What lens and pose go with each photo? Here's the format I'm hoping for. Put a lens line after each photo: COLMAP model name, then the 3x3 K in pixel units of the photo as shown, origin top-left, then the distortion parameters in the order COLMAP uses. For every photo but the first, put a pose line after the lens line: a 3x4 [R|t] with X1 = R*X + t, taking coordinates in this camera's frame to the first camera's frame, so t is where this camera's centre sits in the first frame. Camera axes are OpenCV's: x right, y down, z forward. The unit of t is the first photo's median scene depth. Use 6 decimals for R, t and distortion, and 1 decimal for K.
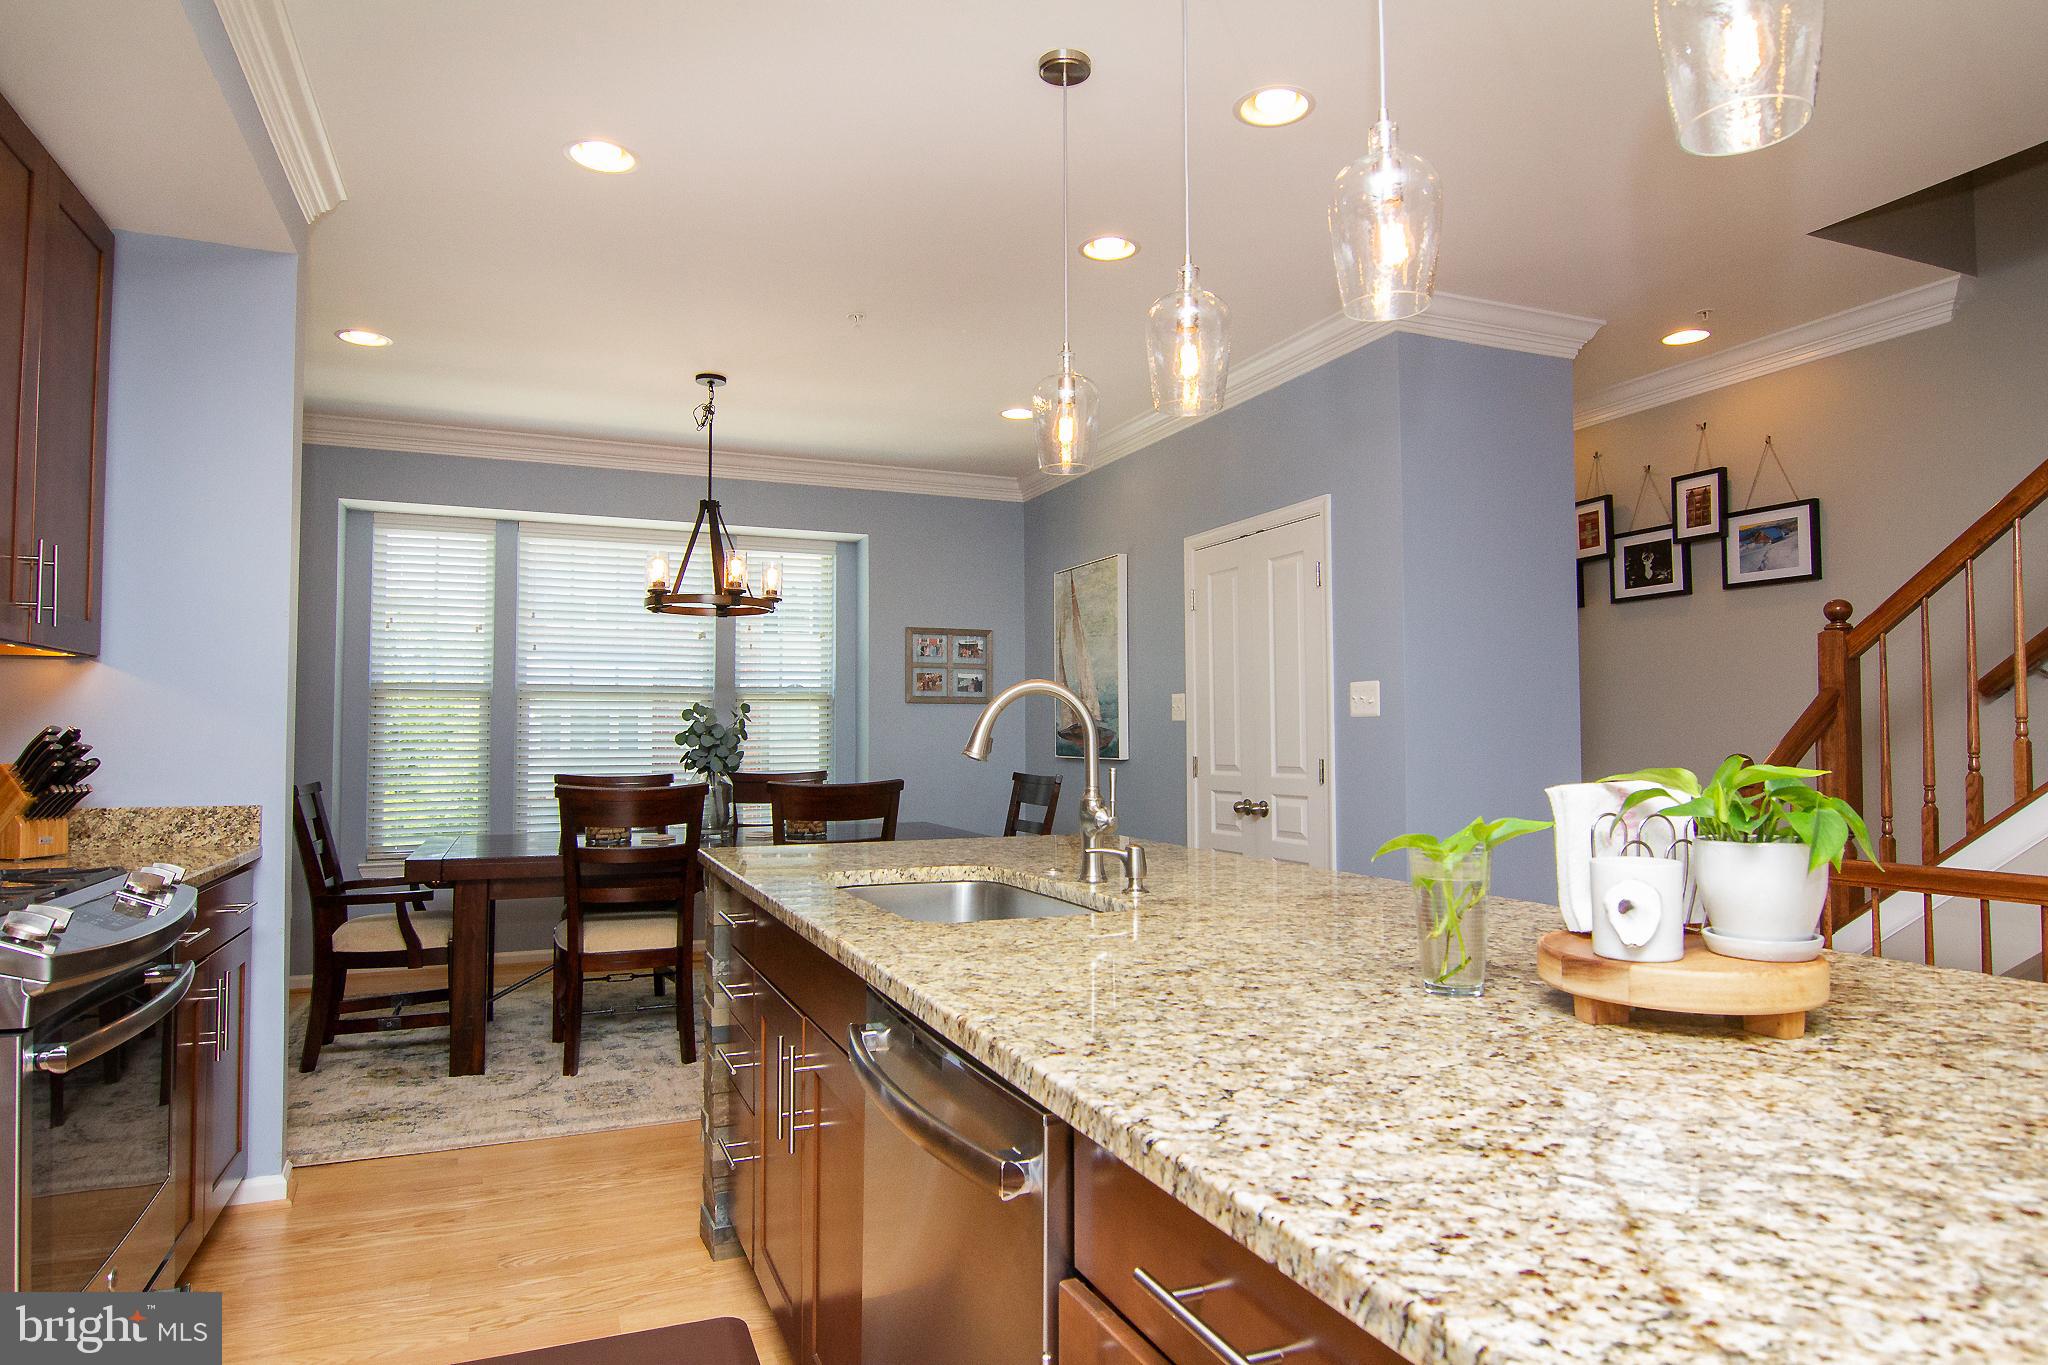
lens RADIAL K [[1206.2, 0, 1060.3], [0, 1206.2, 681.9], [0, 0, 1]] dist [-0.018389, 0.002728]
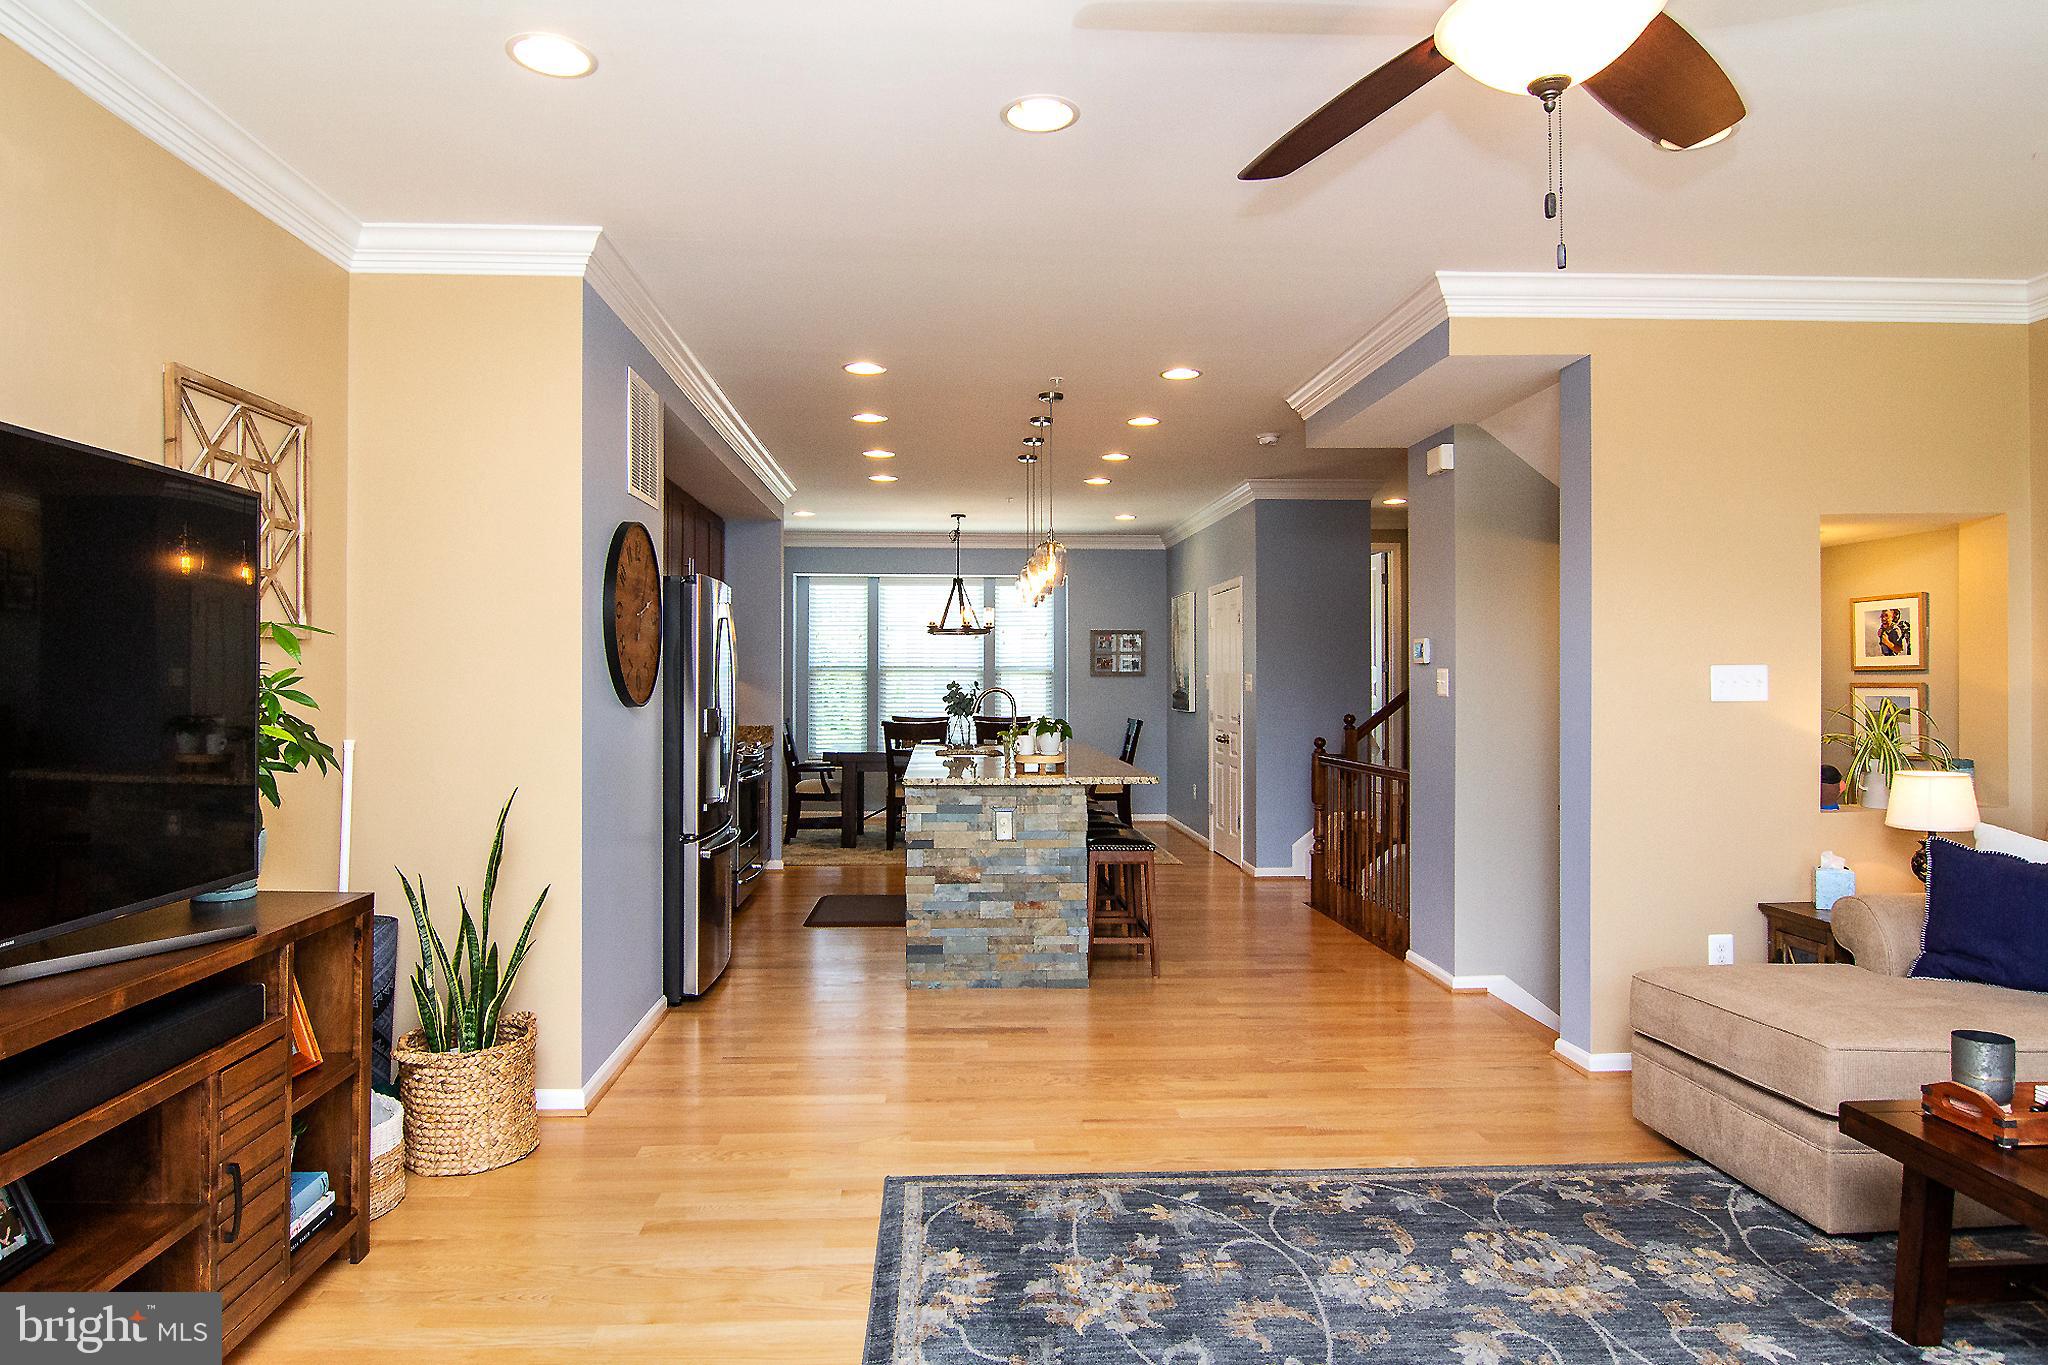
lens RADIAL K [[1206.2, 0, 989.4], [0, 1206.2, 671.6], [0, 0, 1]] dist [-0.018389, 0.002728]
pose [[0.924141, -0.001611, -0.382048, 0.543415], [0.016241, 0.999253, 0.035073, -0.069953], [0.381706, -0.038617, 0.923477, -0.863231]]
